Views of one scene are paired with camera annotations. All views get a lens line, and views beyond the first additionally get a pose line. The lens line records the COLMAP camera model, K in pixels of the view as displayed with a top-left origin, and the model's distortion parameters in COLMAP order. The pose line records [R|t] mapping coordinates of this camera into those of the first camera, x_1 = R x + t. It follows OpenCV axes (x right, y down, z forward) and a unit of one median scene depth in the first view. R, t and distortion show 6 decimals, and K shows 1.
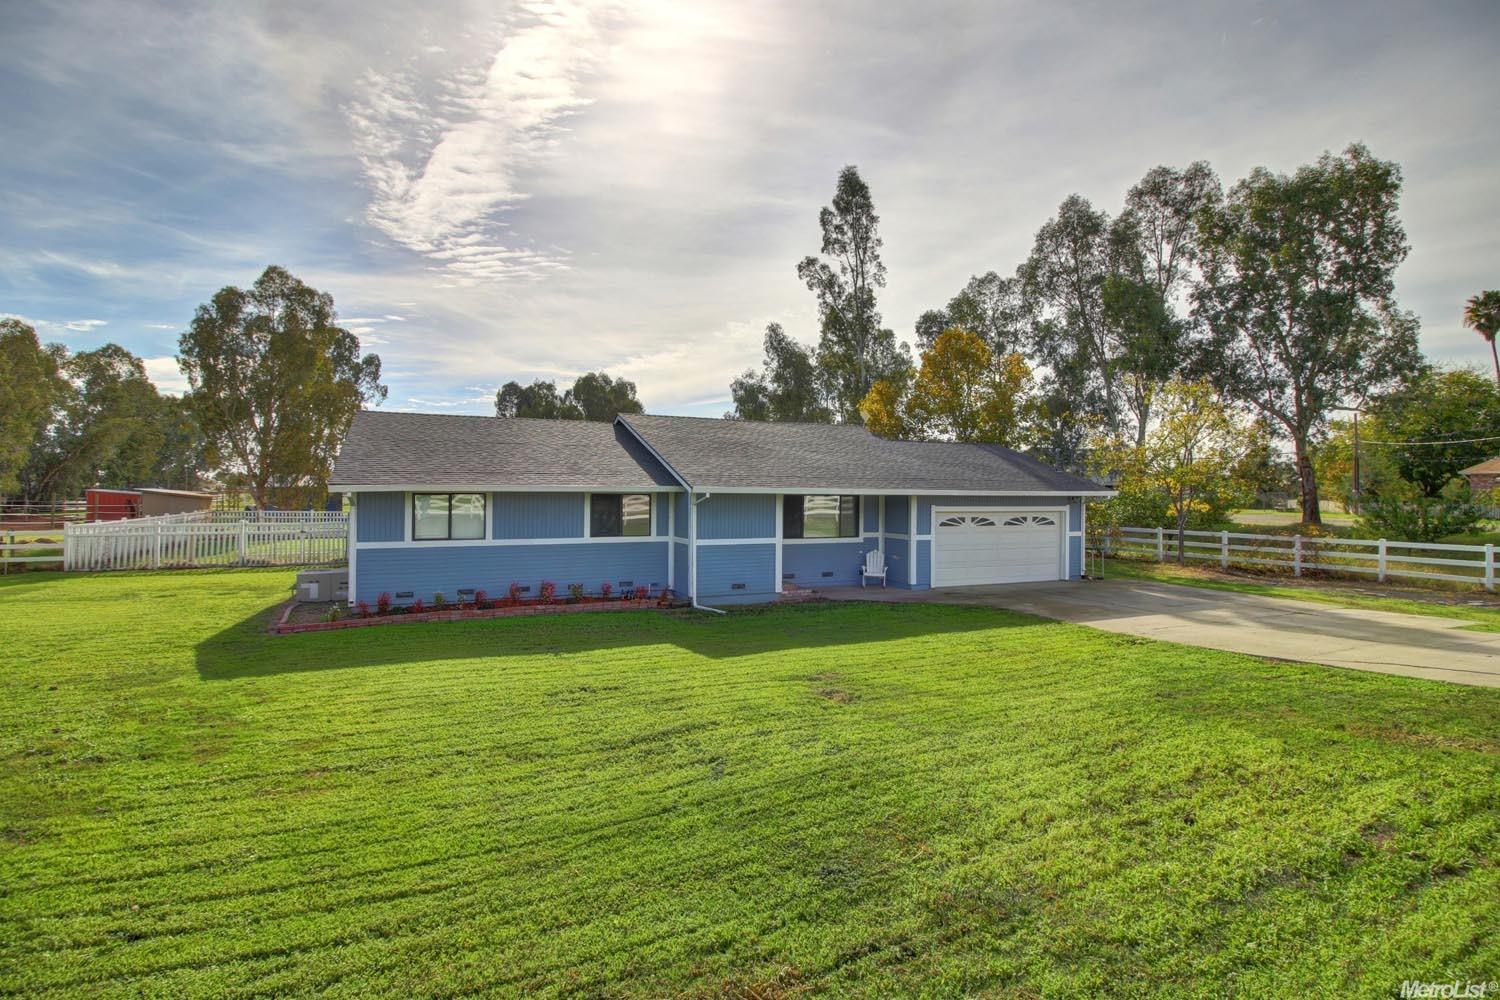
lens RADIAL K [[715.4, 0, 775.0], [0, 715.4, 491.0], [0, 0, 1]] dist [-0.007588, -0.008557]
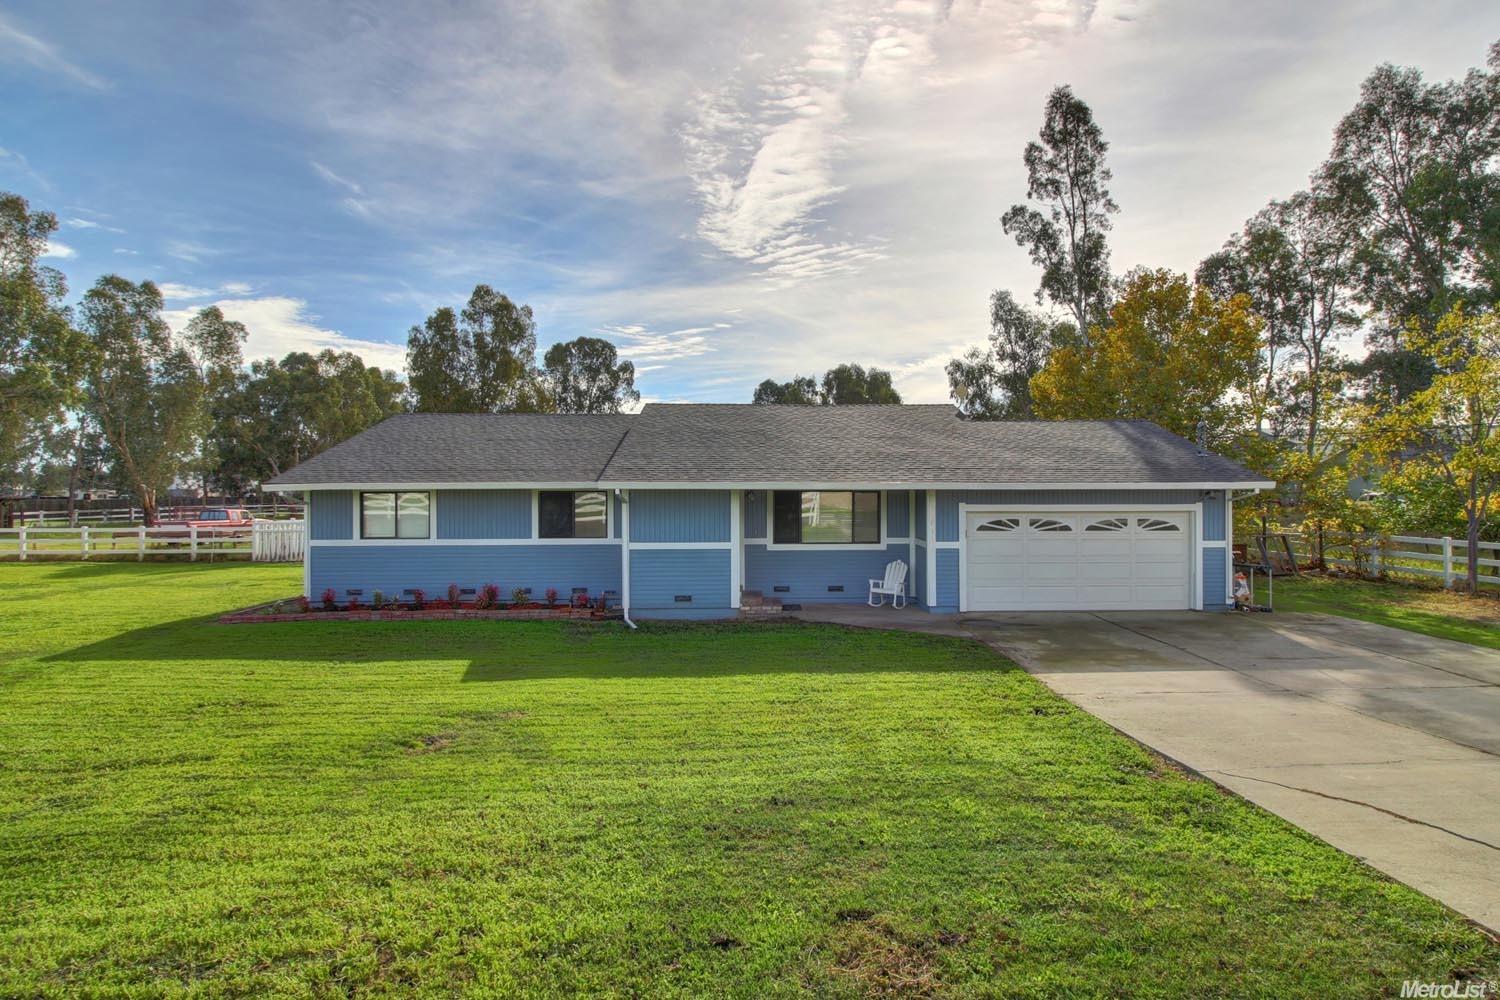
lens RADIAL K [[771.5, 0, 833.3], [0, 771.5, 501.3], [0, 0, 1]] dist [-0.012317, 0.000729]
pose [[0.926779, -0.003760, -0.375589, 0.186043], [0.009035, 0.999884, 0.012285, 0.002965], [0.375500, -0.014779, 0.926705, 0.086743]]
